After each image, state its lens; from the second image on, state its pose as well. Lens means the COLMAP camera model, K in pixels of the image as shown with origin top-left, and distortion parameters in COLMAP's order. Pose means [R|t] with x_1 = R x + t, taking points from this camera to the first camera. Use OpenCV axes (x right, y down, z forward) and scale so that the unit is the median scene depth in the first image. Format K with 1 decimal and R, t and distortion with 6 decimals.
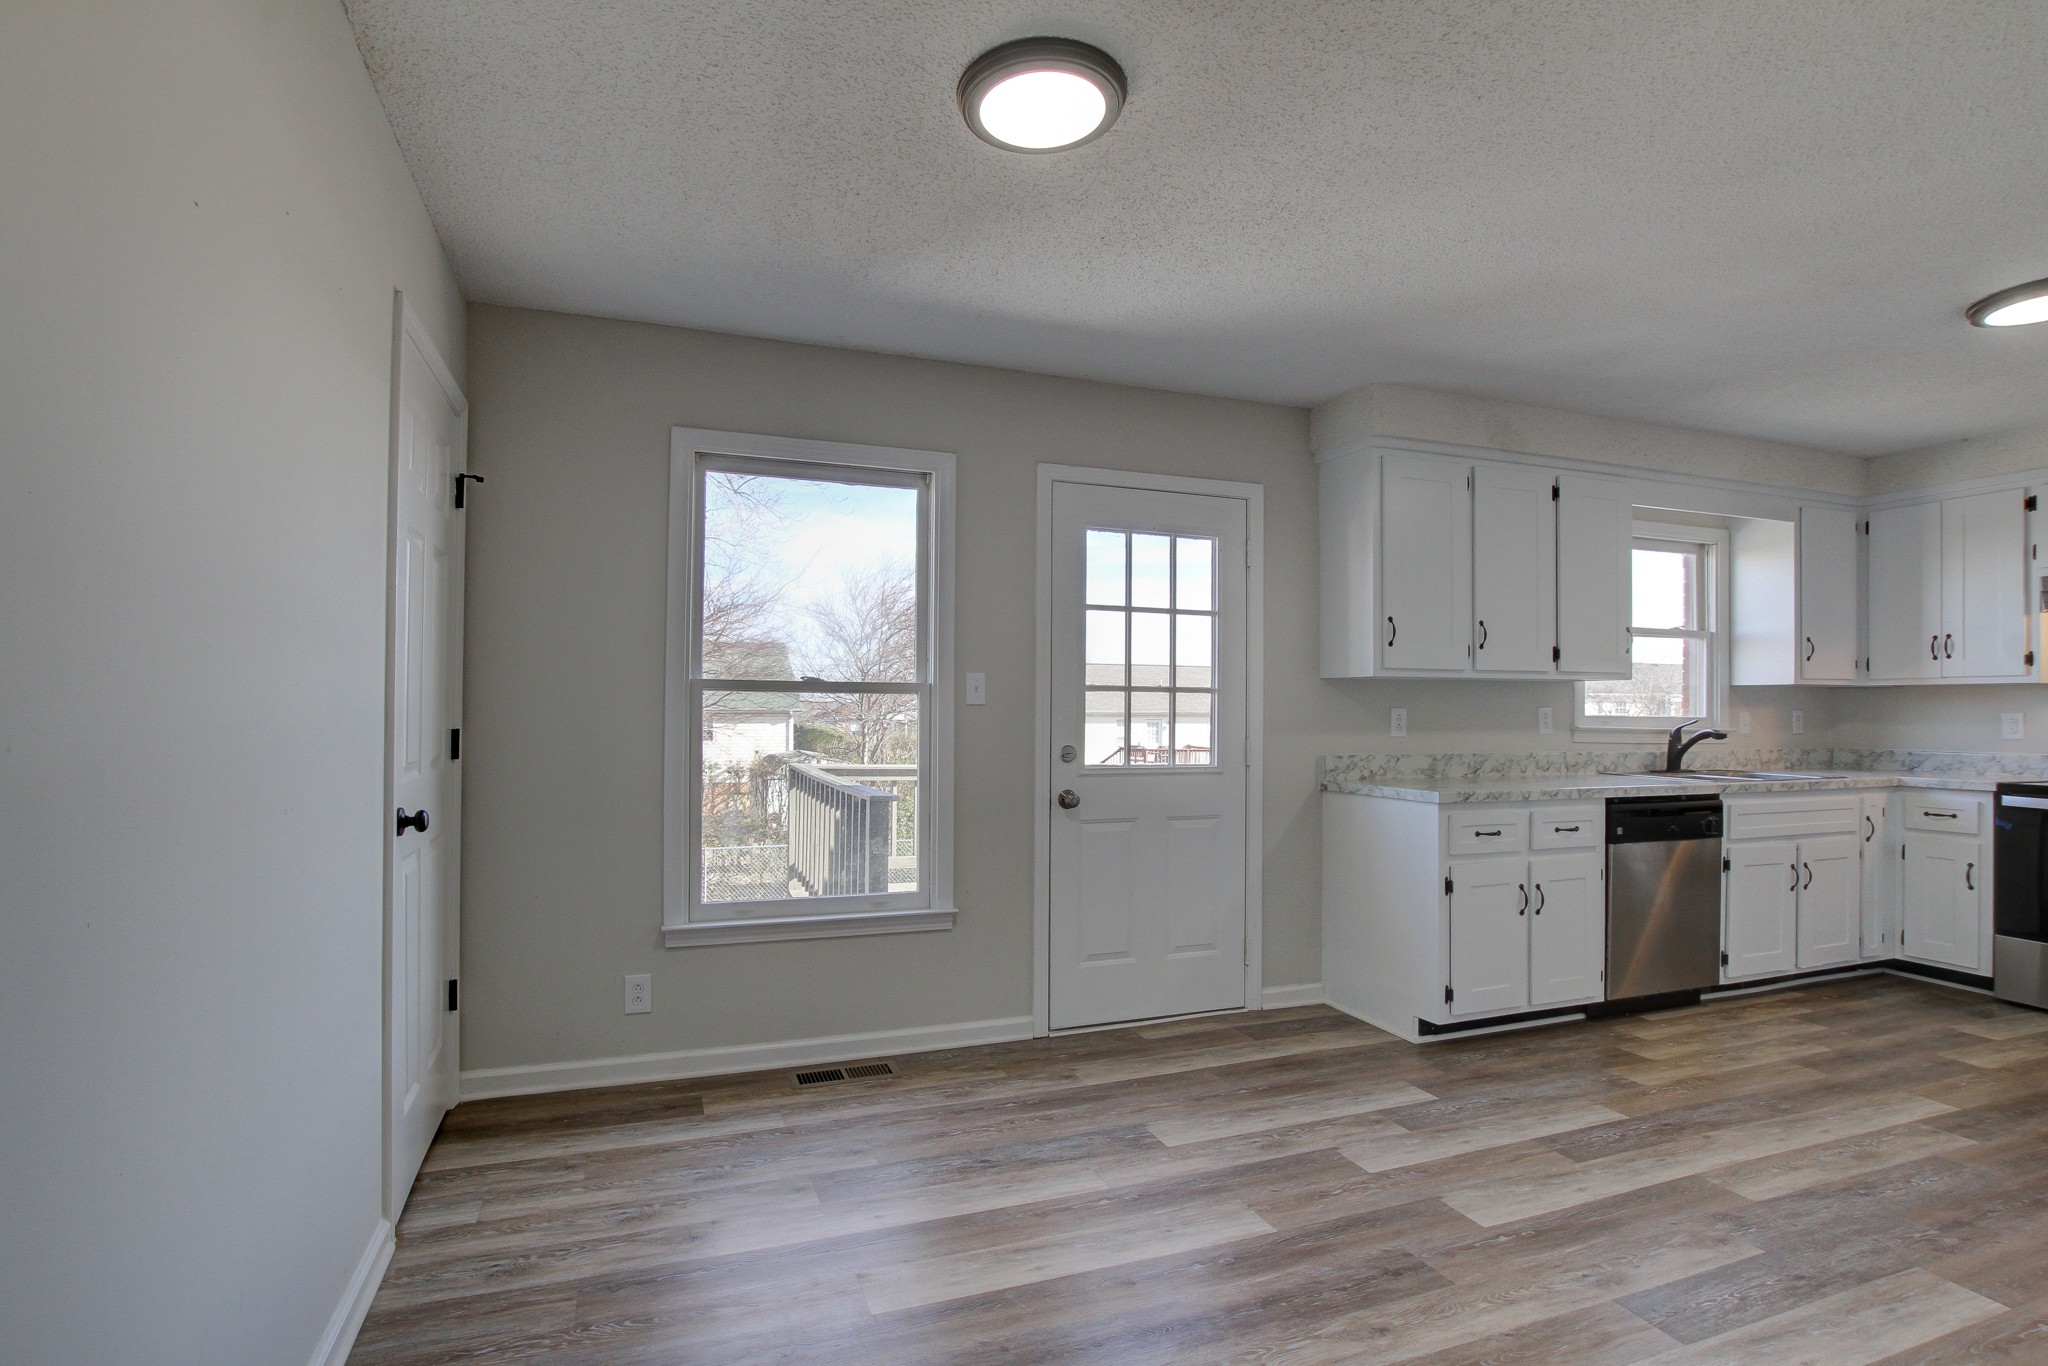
lens RADIAL K [[989.4, 0, 1129.8], [0, 989.4, 697.5], [0, 0, 1]] dist [-0.032377, -0.000078]
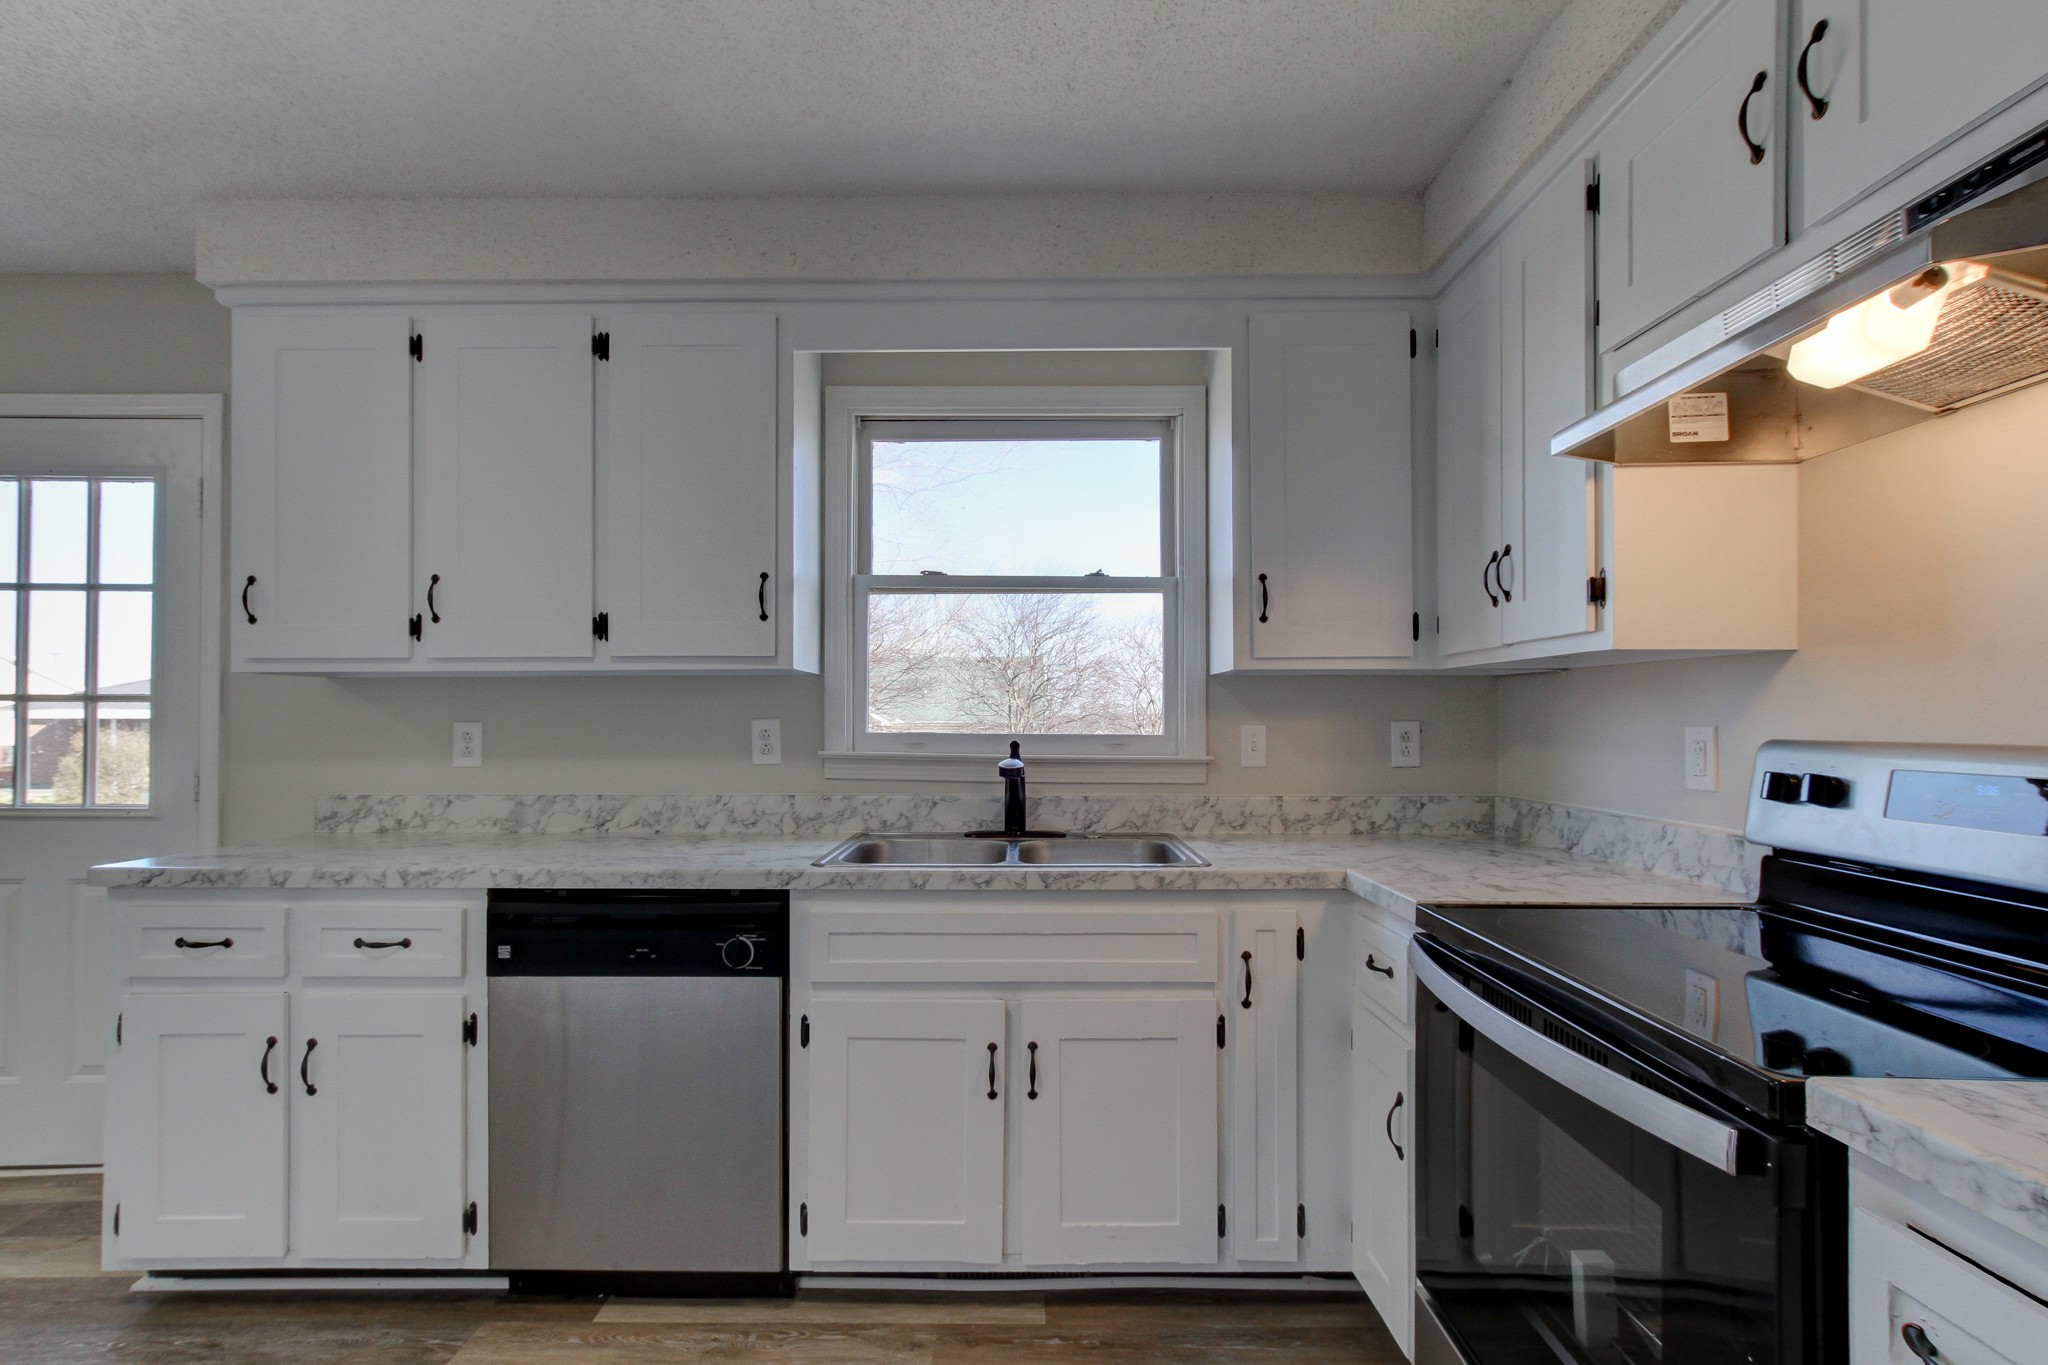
lens RADIAL K [[1010.2, 0, 1141.3], [0, 1010.2, 710.8], [0, 0, 1]] dist [-0.003271, 0.006534]
pose [[0.927135, -0.009702, -0.374601, 1.035093], [0.009578, 0.999952, -0.002193, 0.010252], [0.374604, -0.001554, 0.927184, 0.627428]]
